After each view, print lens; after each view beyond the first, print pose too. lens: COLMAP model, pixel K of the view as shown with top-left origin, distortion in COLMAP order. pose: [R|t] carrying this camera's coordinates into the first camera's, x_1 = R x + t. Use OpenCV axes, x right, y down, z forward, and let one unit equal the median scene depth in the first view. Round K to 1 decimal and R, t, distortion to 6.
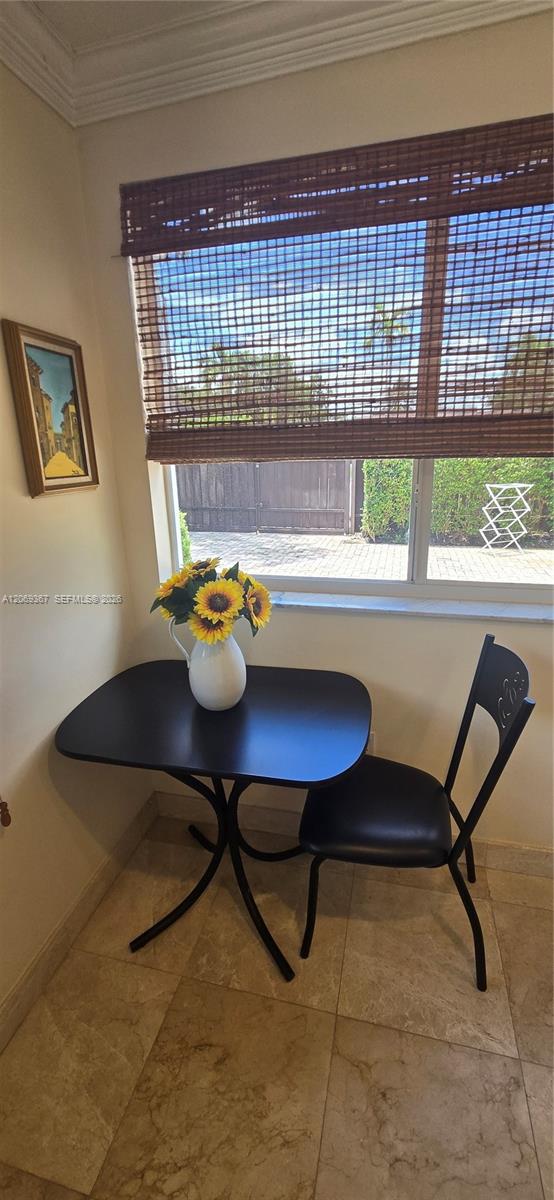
lens RADIAL K [[490.0, 0, 278.4], [0, 490.0, 596.2], [0, 0, 1]] dist [0.002136, 0.001541]
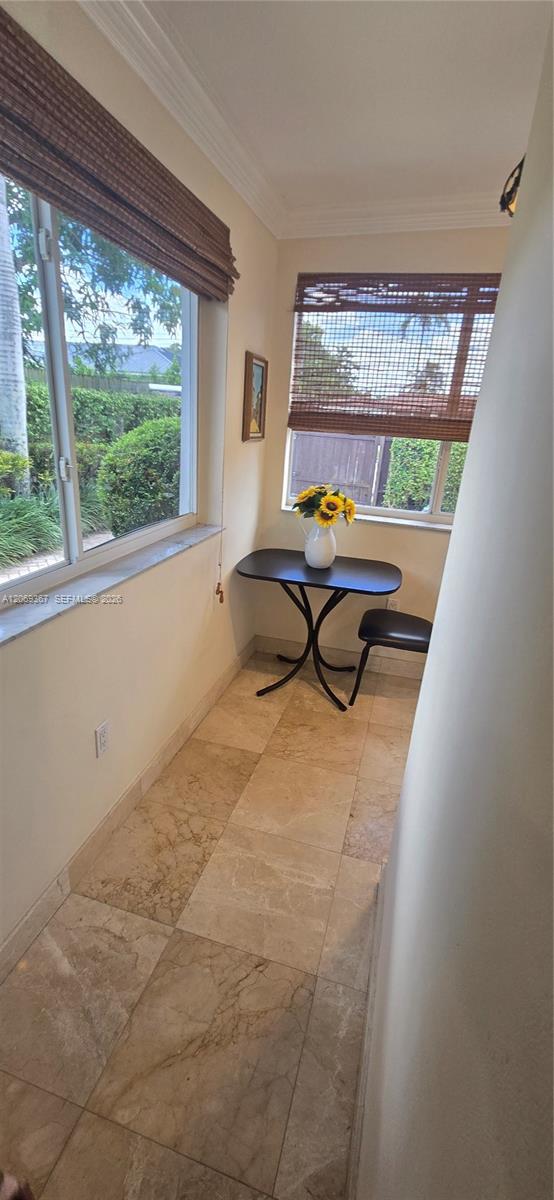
lens RADIAL K [[497.7, 0, 273.1], [0, 497.7, 605.9], [0, 0, 1]] dist [0.002143, 0.000260]
pose [[0.995214, 0.097289, -0.009203, -0.274810], [-0.096524, 0.993342, 0.062895, 0.281025], [0.015261, -0.061705, 0.997978, -0.914791]]
